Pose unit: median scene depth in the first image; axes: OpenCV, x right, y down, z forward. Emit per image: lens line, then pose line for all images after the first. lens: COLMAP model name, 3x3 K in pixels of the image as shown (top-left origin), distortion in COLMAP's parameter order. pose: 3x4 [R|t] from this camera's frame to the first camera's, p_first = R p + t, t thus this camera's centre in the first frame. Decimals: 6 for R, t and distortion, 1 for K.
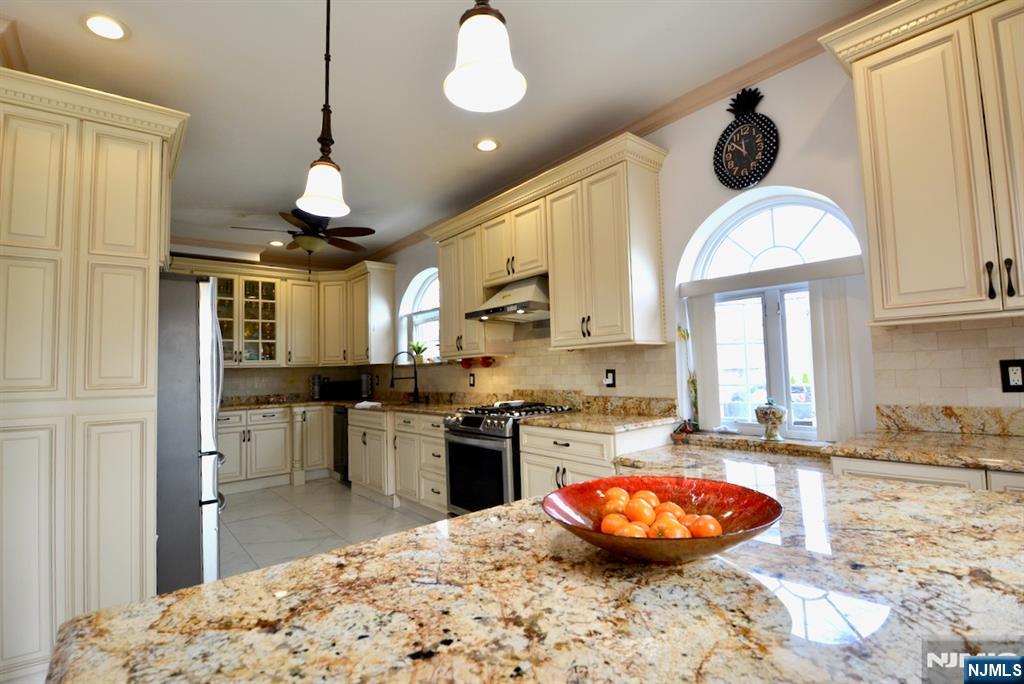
lens RADIAL K [[494.3, 0, 512.0], [0, 494.3, 342.0], [0, 0, 1]] dist [0.000728, -0.016165]
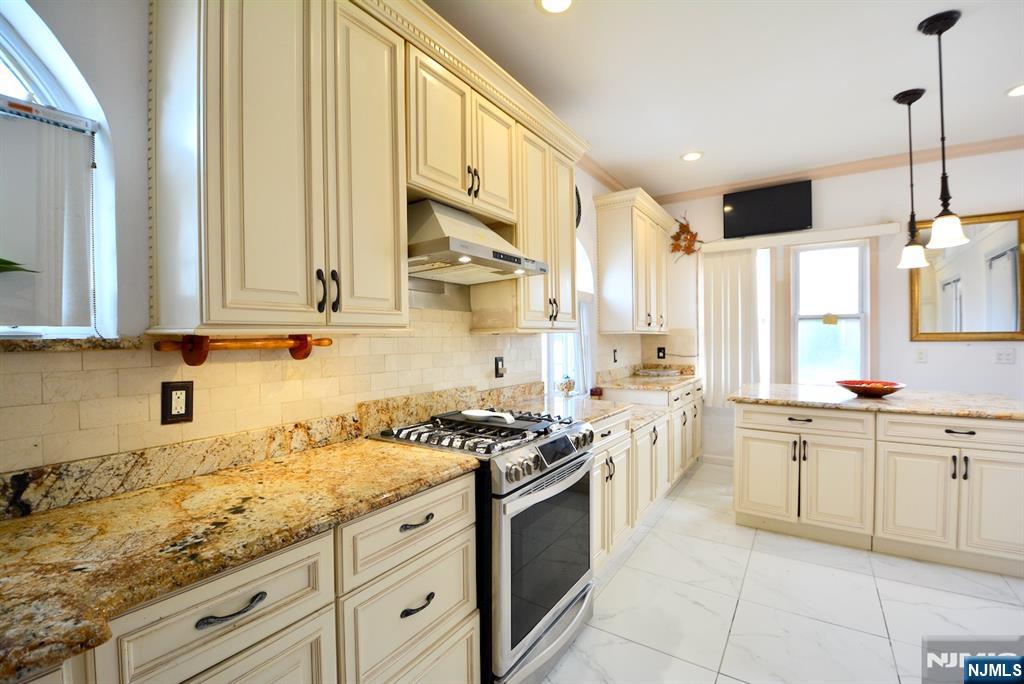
lens RADIAL K [[442.7, 0, 512.0], [0, 442.7, 342.0], [0, 0, 1]] dist [-0.012500, -0.000259]
pose [[-0.290550, 0.028589, 0.956433, -0.470762], [-0.033167, 0.998652, -0.039927, 0.049892], [-0.956285, -0.043323, -0.289210, 1.013946]]
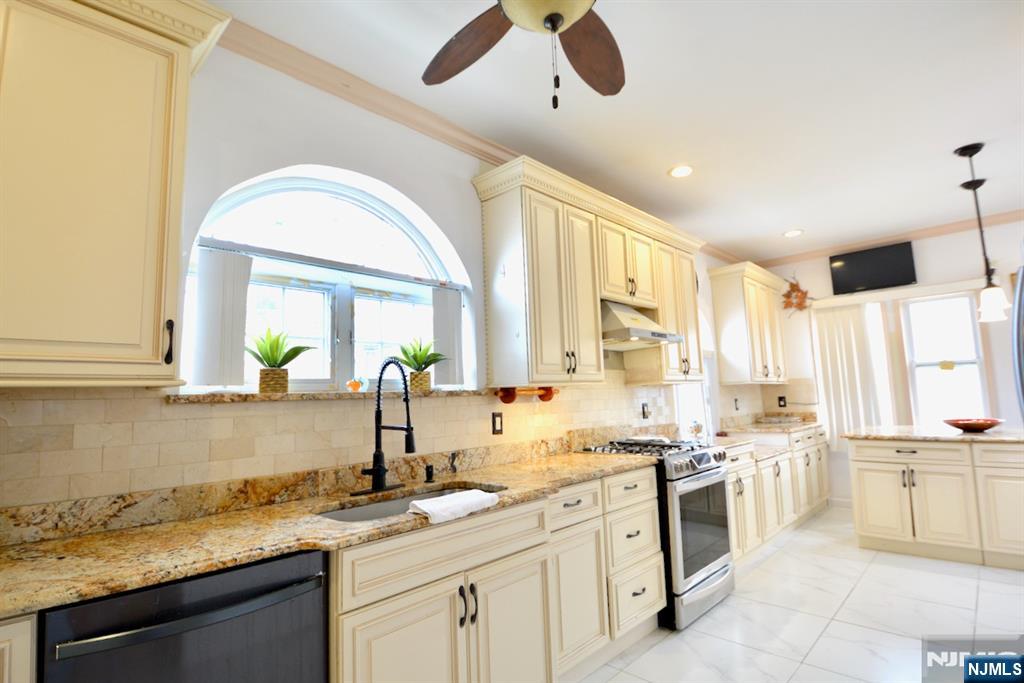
lens RADIAL K [[494.3, 0, 512.0], [0, 494.3, 341.5], [0, 0, 1]] dist [0.000728, -0.016165]
pose [[-0.104299, 0.151125, 0.982997, -0.790493], [-0.020146, 0.987864, -0.154011, 0.081950], [-0.994342, -0.035867, -0.099988, 1.205590]]
